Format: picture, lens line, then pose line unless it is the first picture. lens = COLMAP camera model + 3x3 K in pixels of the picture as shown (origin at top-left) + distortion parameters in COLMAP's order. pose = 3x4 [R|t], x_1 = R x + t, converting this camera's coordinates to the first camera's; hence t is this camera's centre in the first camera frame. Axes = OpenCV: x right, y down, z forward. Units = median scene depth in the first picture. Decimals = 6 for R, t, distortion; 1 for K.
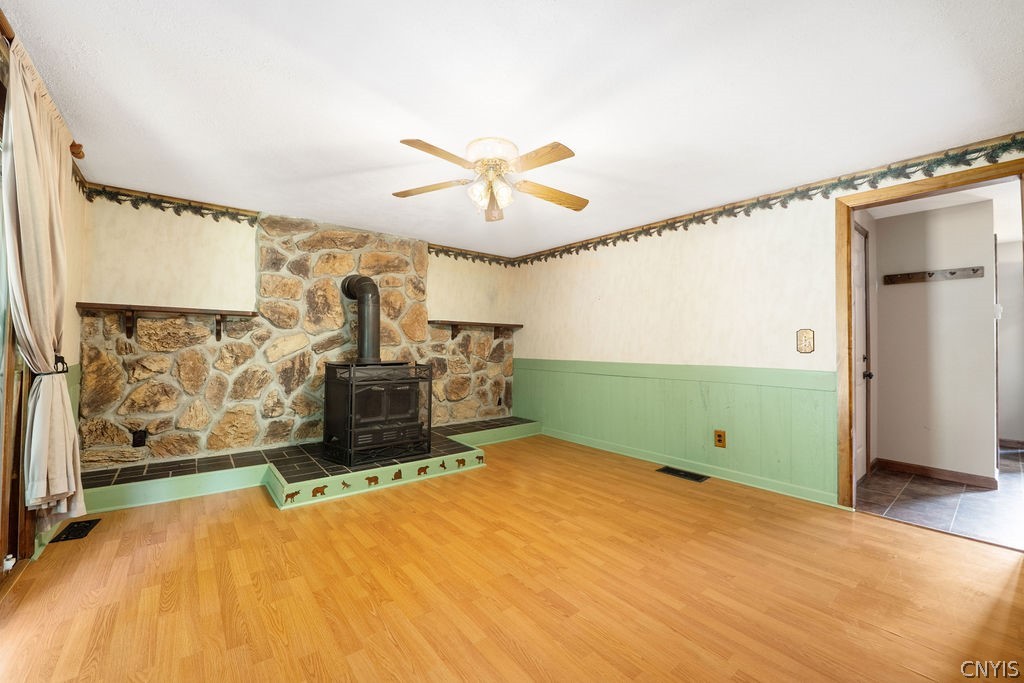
lens RADIAL K [[407.6, 0, 513.4], [0, 407.6, 340.1], [0, 0, 1]] dist [-0.008445, -0.000055]
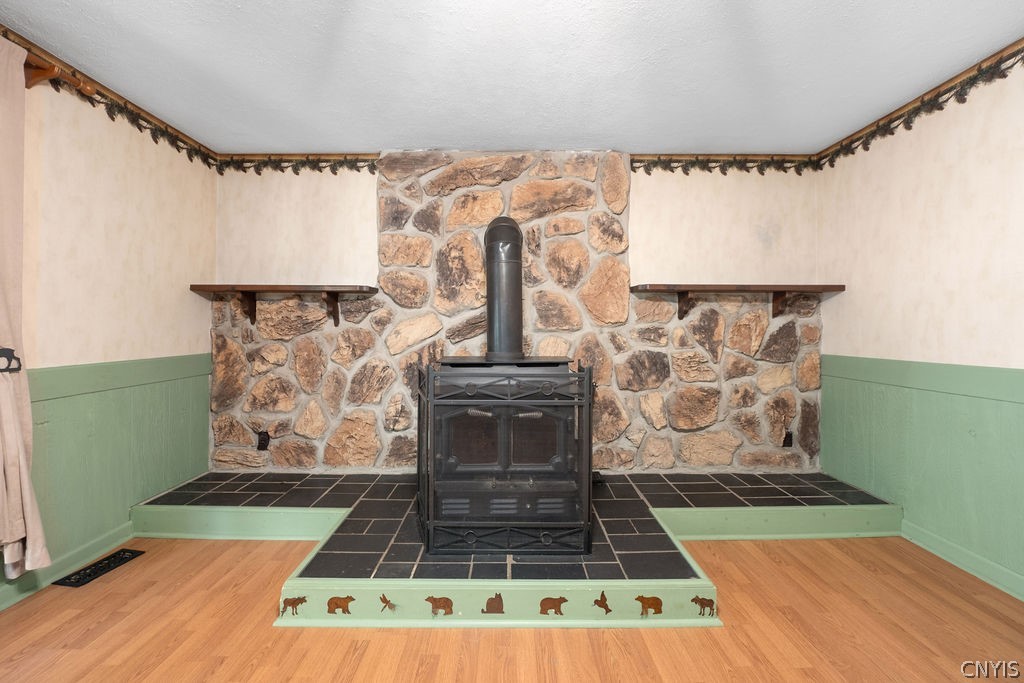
lens RADIAL K [[407.6, 0, 514.2], [0, 407.6, 327.0], [0, 0, 1]] dist [-0.008445, -0.000055]
pose [[0.777183, -0.012184, -0.629157, 0.030454], [0.014844, 0.999889, -0.001028, 0.008702], [0.629100, -0.008540, 0.777278, 0.575570]]
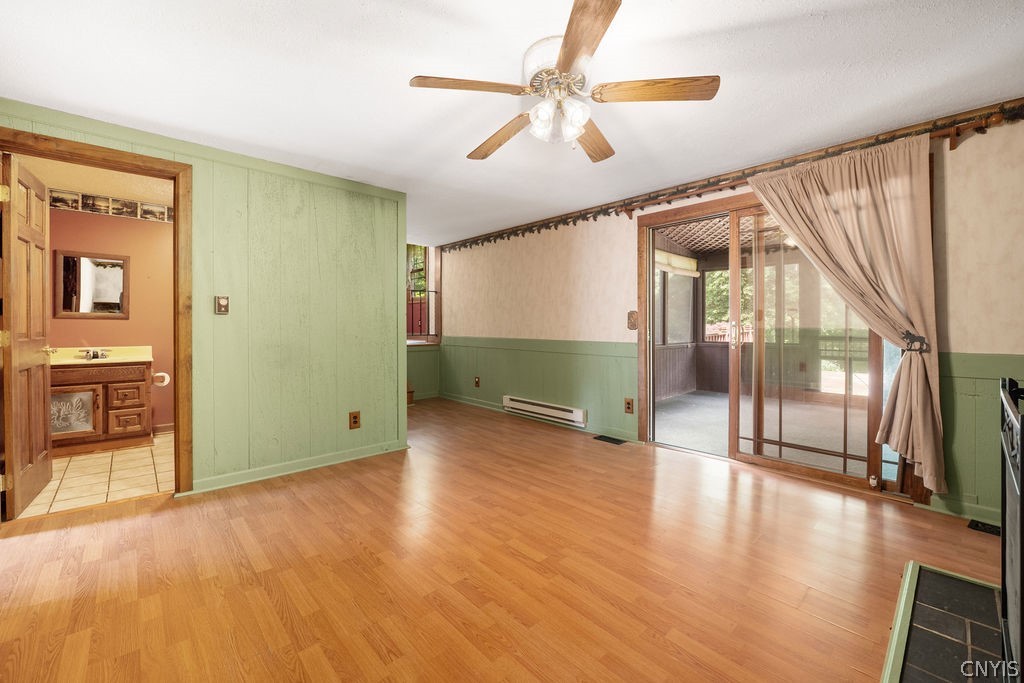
lens RADIAL K [[407.6, 0, 512.4], [0, 407.6, 330.4], [0, 0, 1]] dist [-0.008445, -0.000055]
pose [[-0.998080, -0.007454, -0.061485, 0.059265], [-0.007317, 0.999970, -0.002454, 0.022334], [0.061501, -0.001999, -0.998105, 1.429049]]
